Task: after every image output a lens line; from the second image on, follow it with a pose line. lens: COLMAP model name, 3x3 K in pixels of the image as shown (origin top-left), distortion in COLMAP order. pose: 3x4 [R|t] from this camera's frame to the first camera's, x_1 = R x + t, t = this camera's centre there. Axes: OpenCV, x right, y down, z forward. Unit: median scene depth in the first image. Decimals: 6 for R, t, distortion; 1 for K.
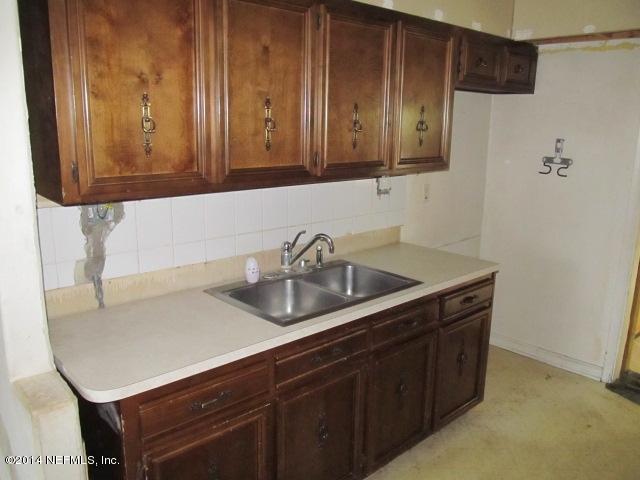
lens RADIAL K [[527.6, 0, 320.0], [0, 527.6, 240.0], [0, 0, 1]] dist [-0.054033, 0.012577]
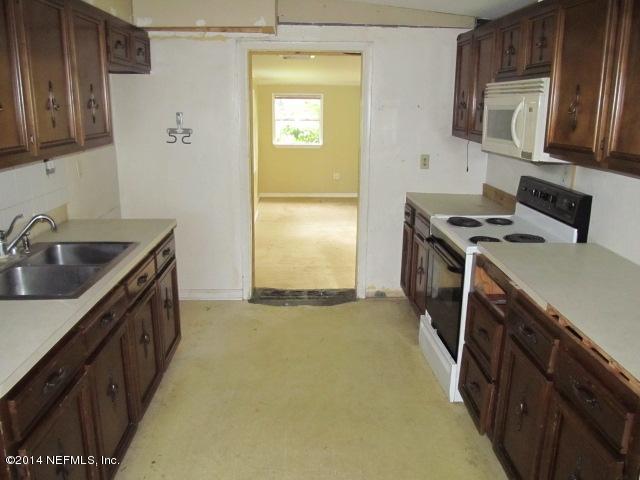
lens RADIAL K [[527.6, 0, 320.0], [0, 527.6, 240.0], [0, 0, 1]] dist [-0.054033, 0.012577]
pose [[0.649362, -0.196701, 0.734600, -0.288699], [0.164763, 0.979416, 0.116609, 0.005072], [-0.742416, 0.045313, 0.668405, -0.030442]]
